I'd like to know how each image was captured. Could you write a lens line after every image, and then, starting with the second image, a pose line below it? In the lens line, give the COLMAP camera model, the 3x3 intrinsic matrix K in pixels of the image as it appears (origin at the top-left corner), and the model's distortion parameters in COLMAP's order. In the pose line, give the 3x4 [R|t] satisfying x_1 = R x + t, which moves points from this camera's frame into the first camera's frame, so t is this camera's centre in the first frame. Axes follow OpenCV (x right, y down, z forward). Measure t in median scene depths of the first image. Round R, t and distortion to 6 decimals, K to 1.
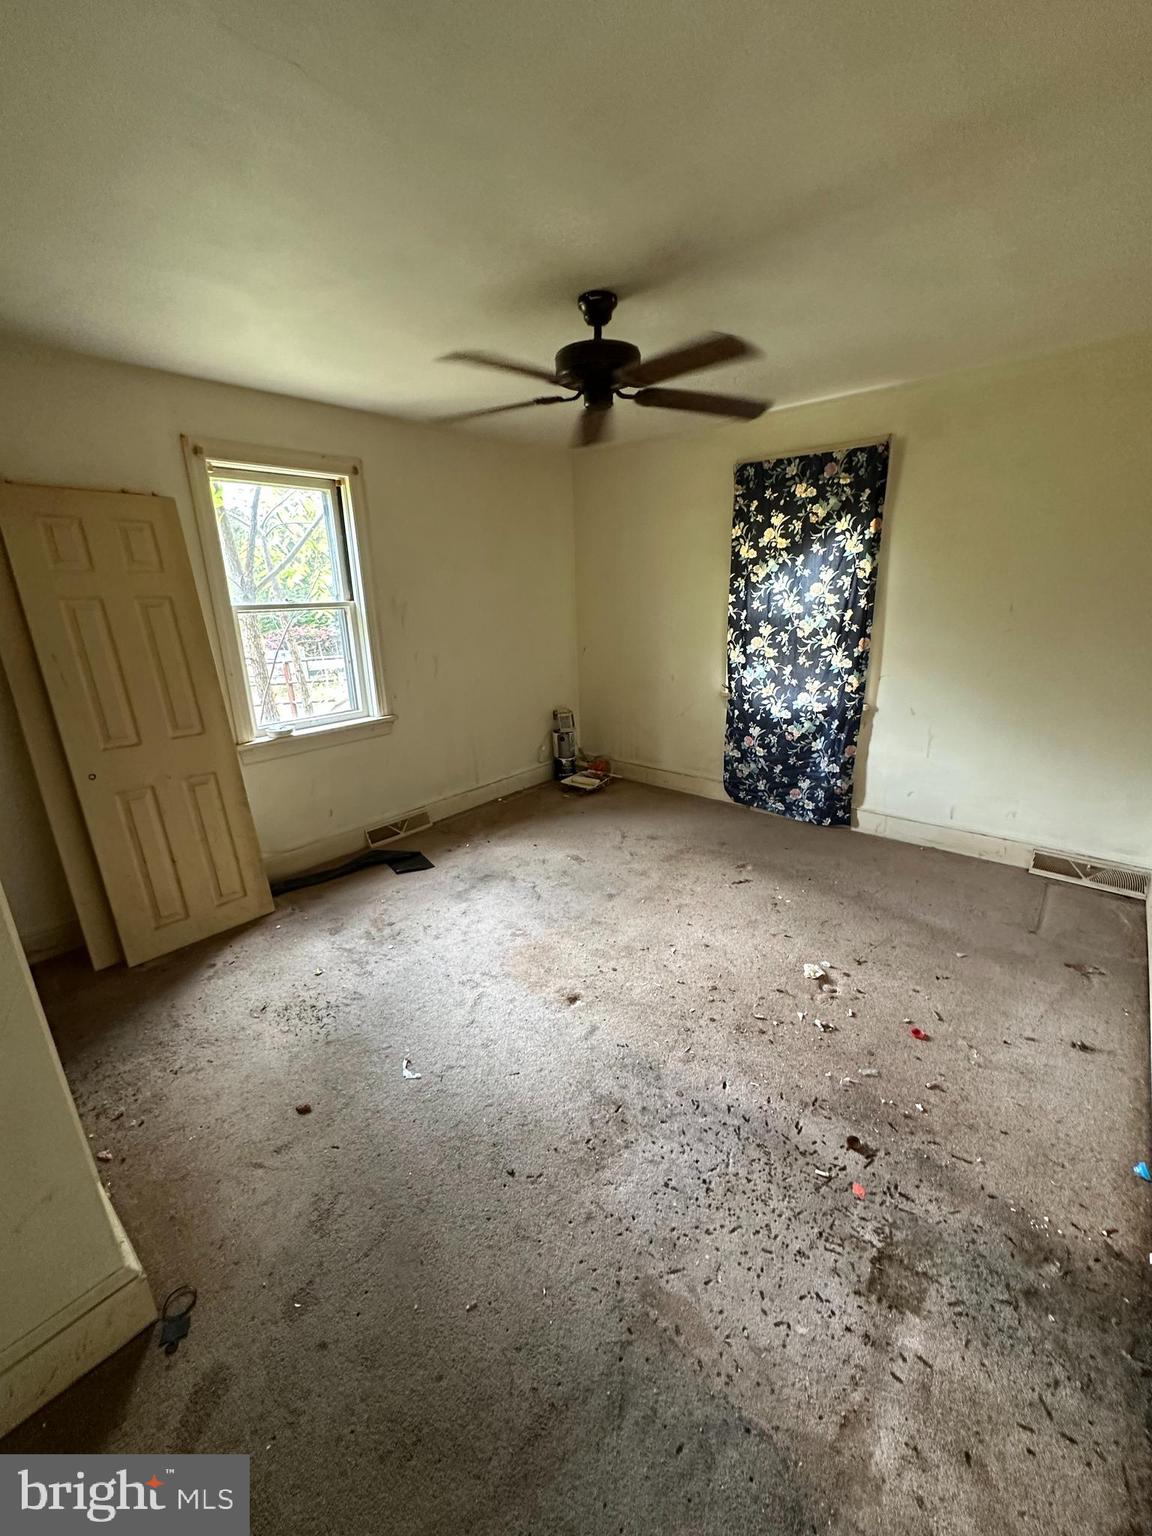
lens RADIAL K [[615.0, 0, 577.0], [0, 615.0, 769.9], [0, 0, 1]] dist [-0.001751, 0.000196]
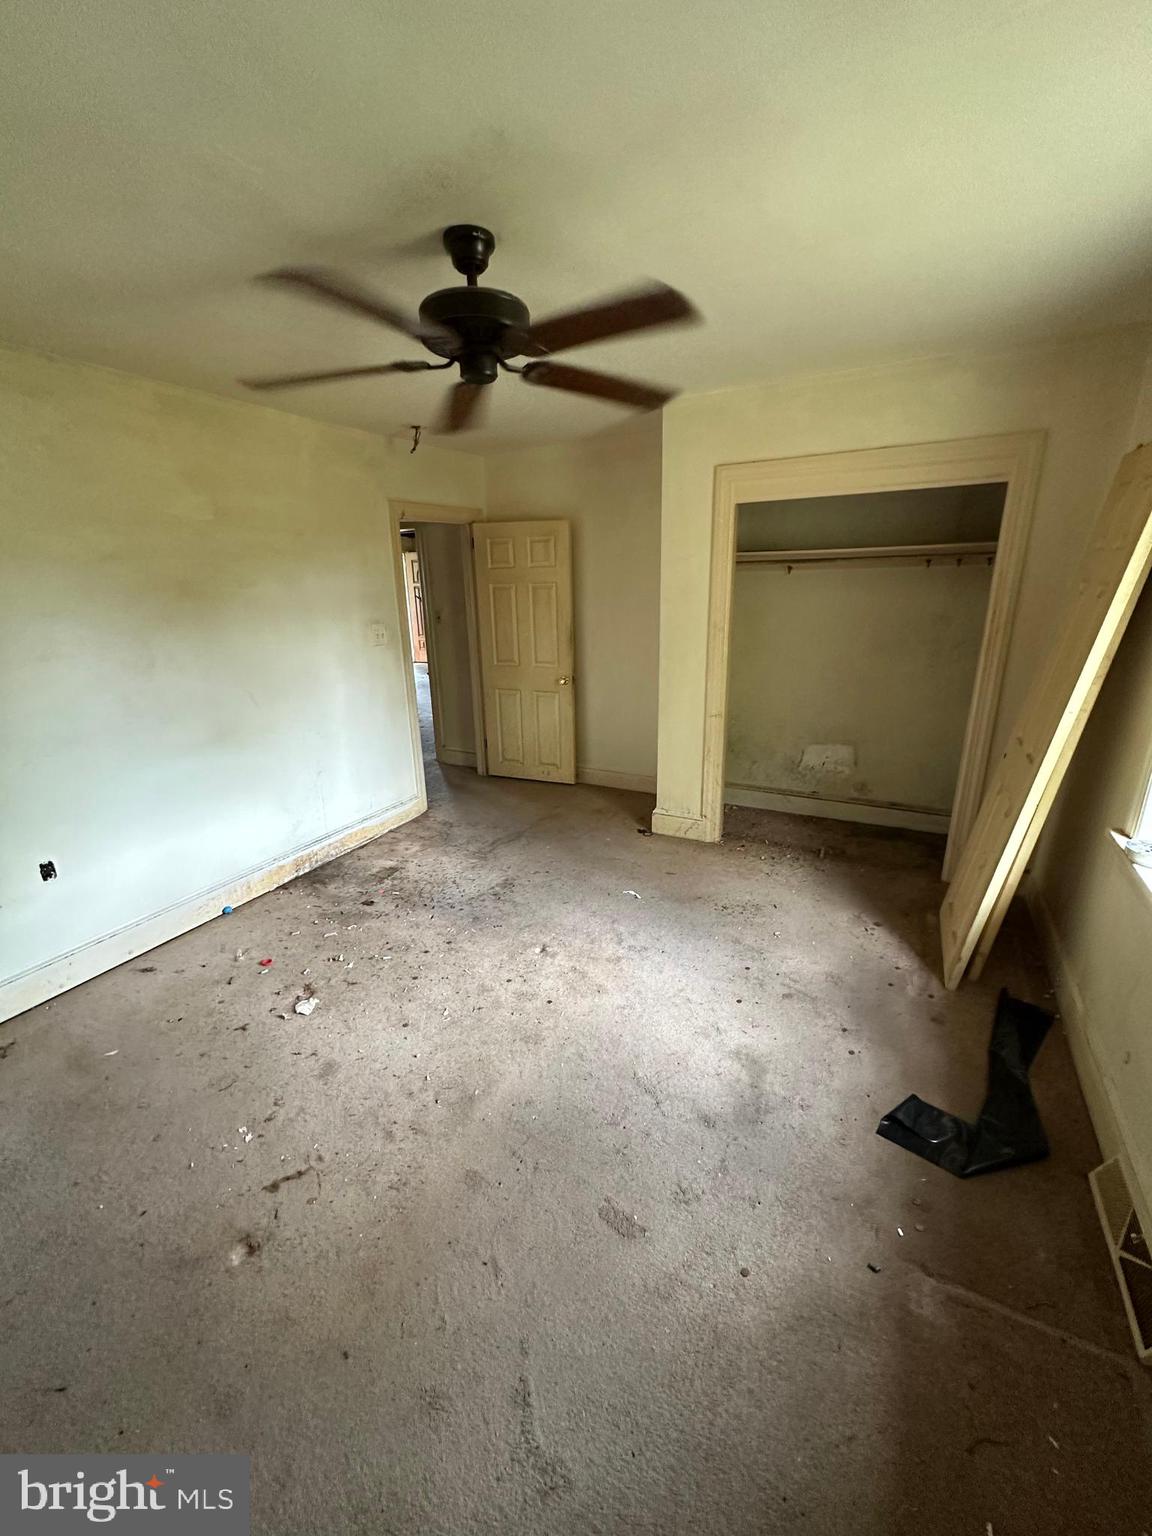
lens RADIAL K [[615.0, 0, 574.6], [0, 615.0, 769.2], [0, 0, 1]] dist [-0.001751, 0.000196]
pose [[-0.973751, 0.111685, -0.198330, 0.097349], [-0.018549, 0.829507, 0.558188, -0.437607], [0.226857, 0.547215, -0.805662, 1.361948]]
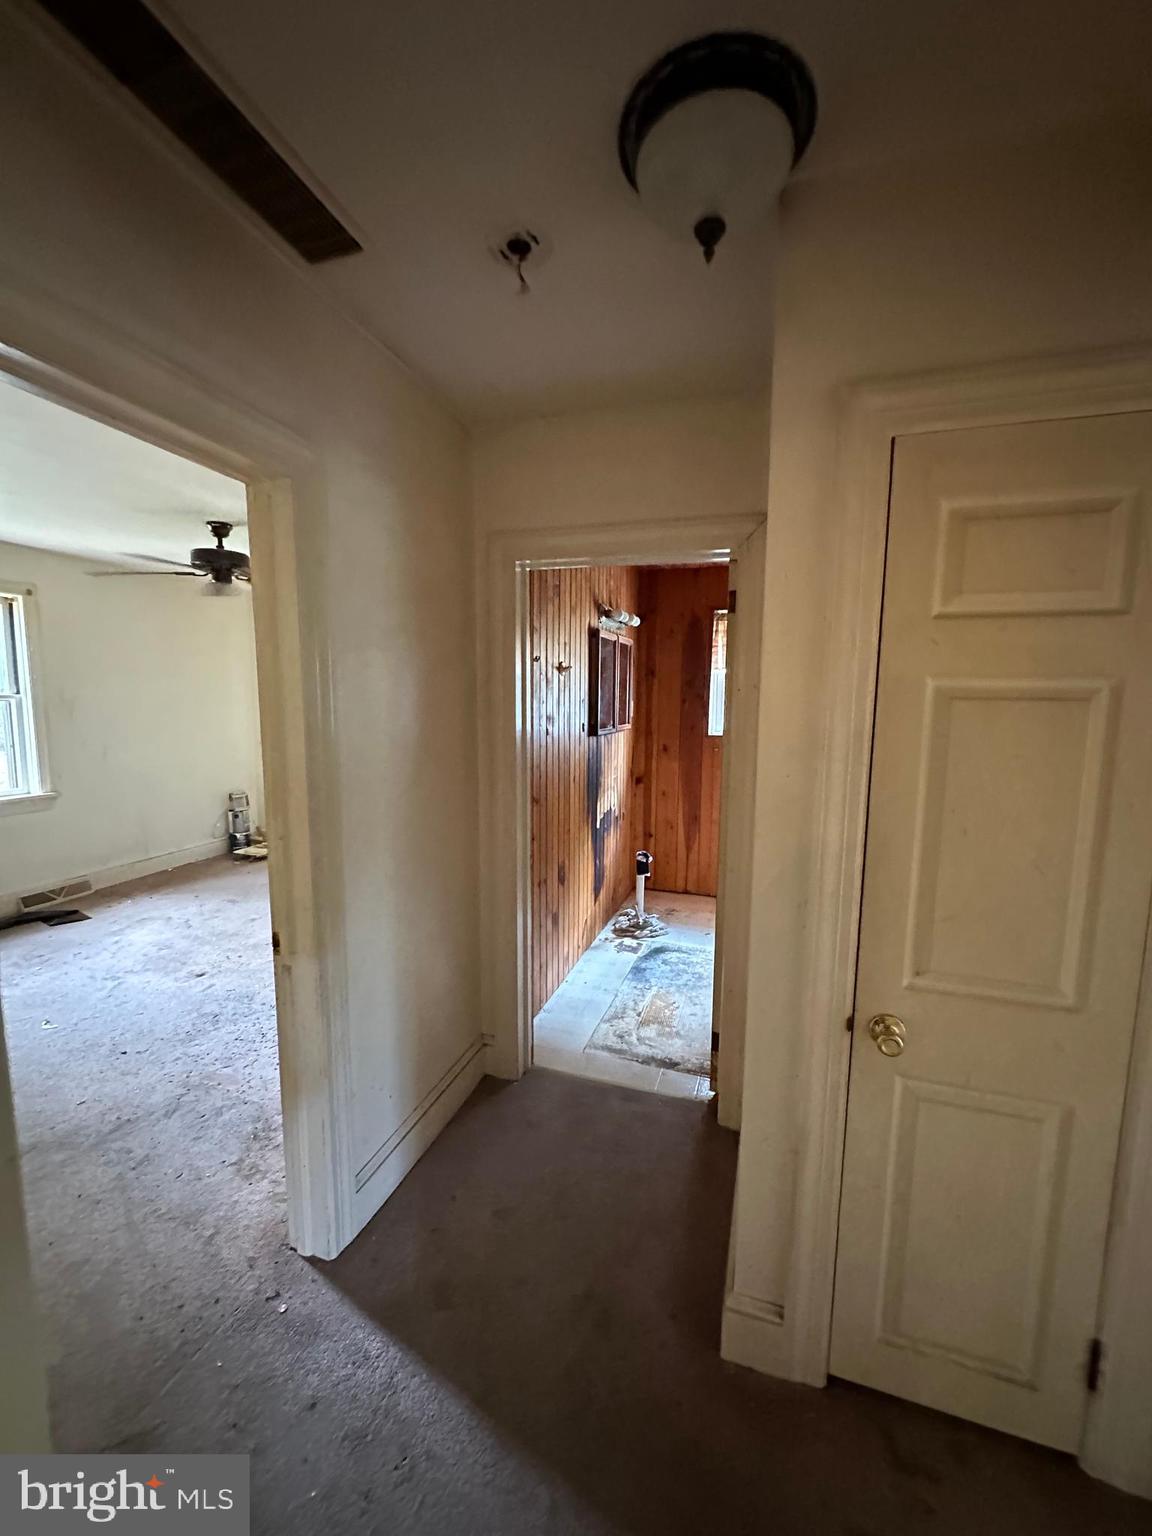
lens RADIAL K [[615.0, 0, 575.9], [0, 615.0, 768.7], [0, 0, 1]] dist [-0.001751, 0.000196]
pose [[0.921129, -0.005229, 0.389222, 0.183659], [0.074392, 0.983844, -0.162838, 0.156927], [-0.382082, 0.178949, 0.906637, -0.516028]]
